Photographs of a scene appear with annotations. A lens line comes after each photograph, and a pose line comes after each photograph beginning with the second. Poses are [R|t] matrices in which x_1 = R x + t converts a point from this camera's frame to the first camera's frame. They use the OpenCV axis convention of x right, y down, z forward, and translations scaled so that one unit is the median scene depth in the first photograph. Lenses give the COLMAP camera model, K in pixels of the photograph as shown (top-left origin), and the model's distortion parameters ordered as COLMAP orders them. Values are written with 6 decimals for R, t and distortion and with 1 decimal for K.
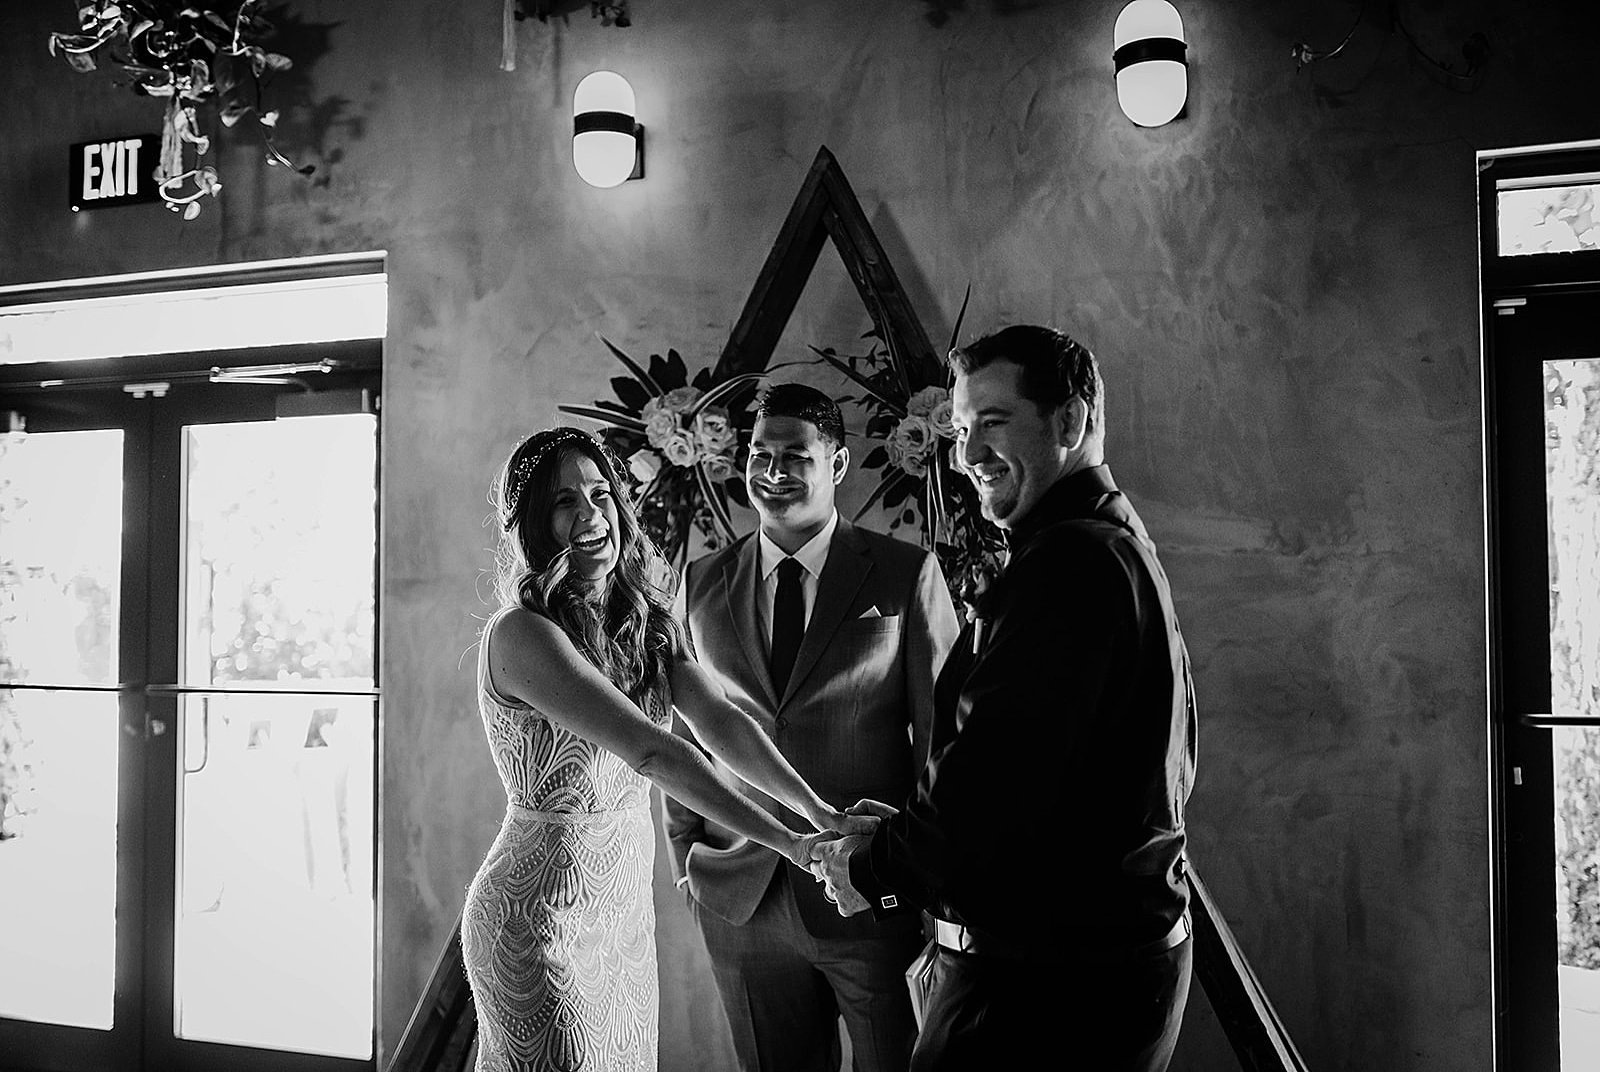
lens RADIAL K [[1537.1, 0, 800.0], [0, 1537.1, 536.0], [0, 0, 1]] dist [-0.068228, 0.113357]
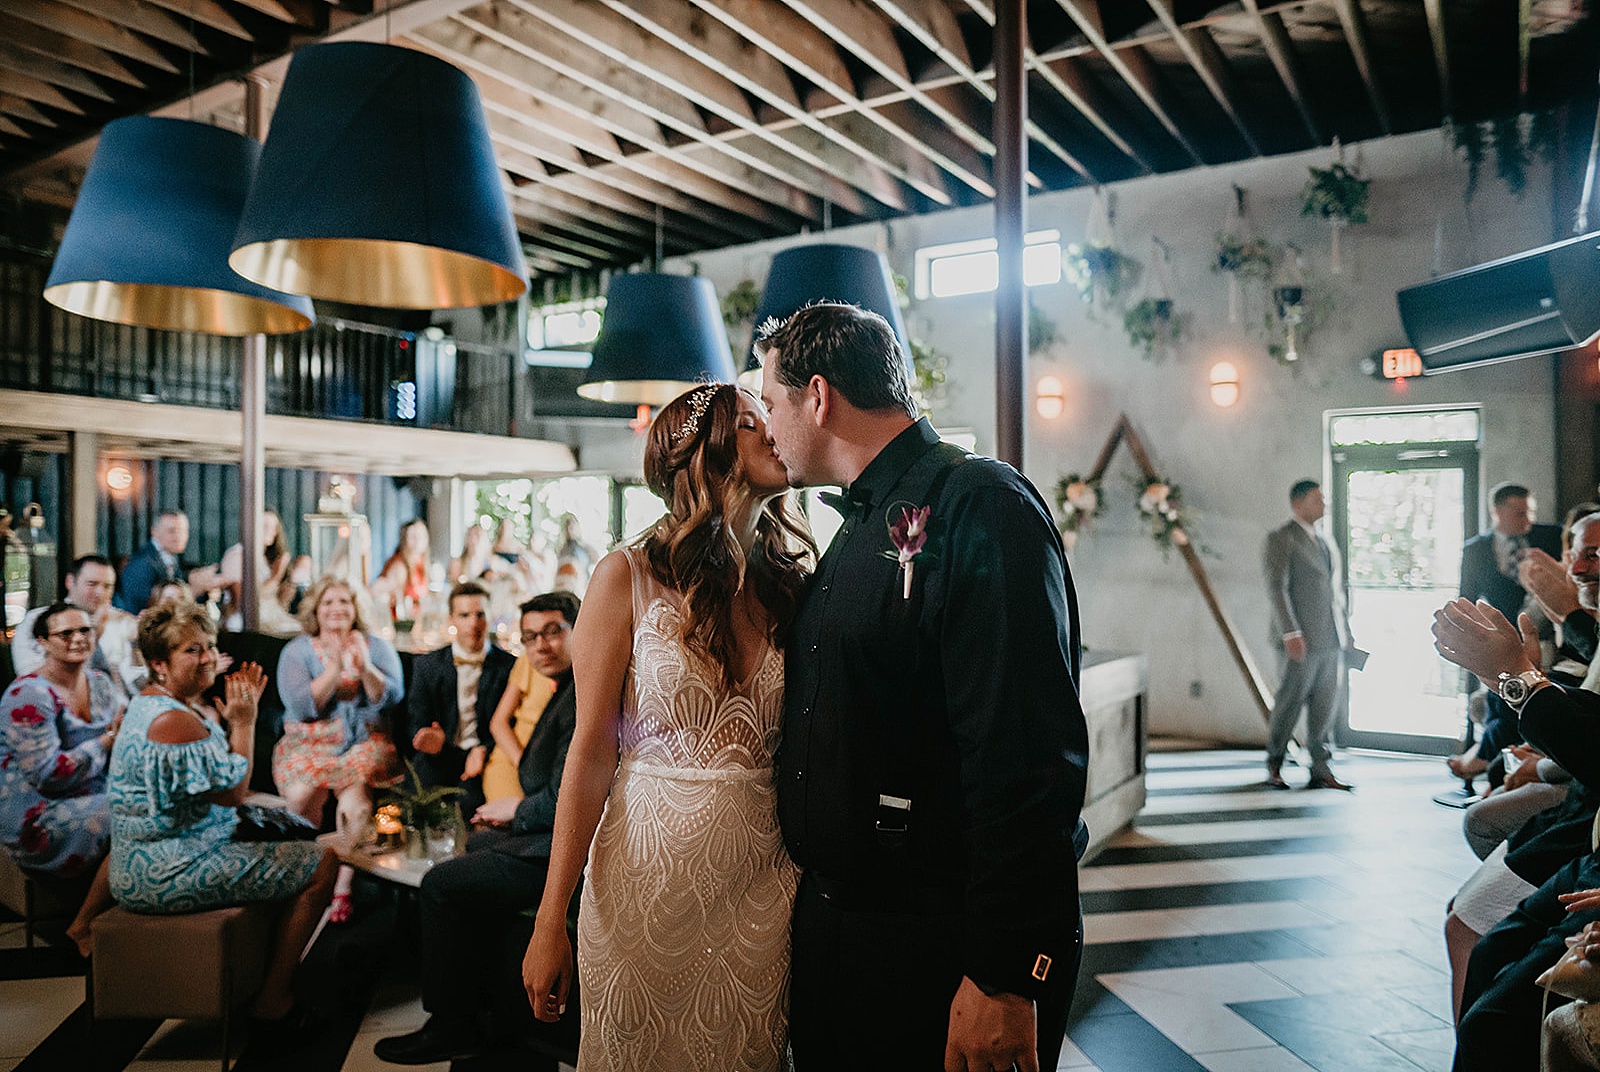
lens RADIAL K [[1076.8, 0, 800.7], [0, 1076.8, 513.6], [0, 0, 1]] dist [-0.039069, 0.035387]
pose [[0.966634, -0.002695, -0.256147, -0.064853], [0.015174, 0.998791, 0.046754, -0.154515], [0.255711, -0.049081, 0.965507, -1.514266]]
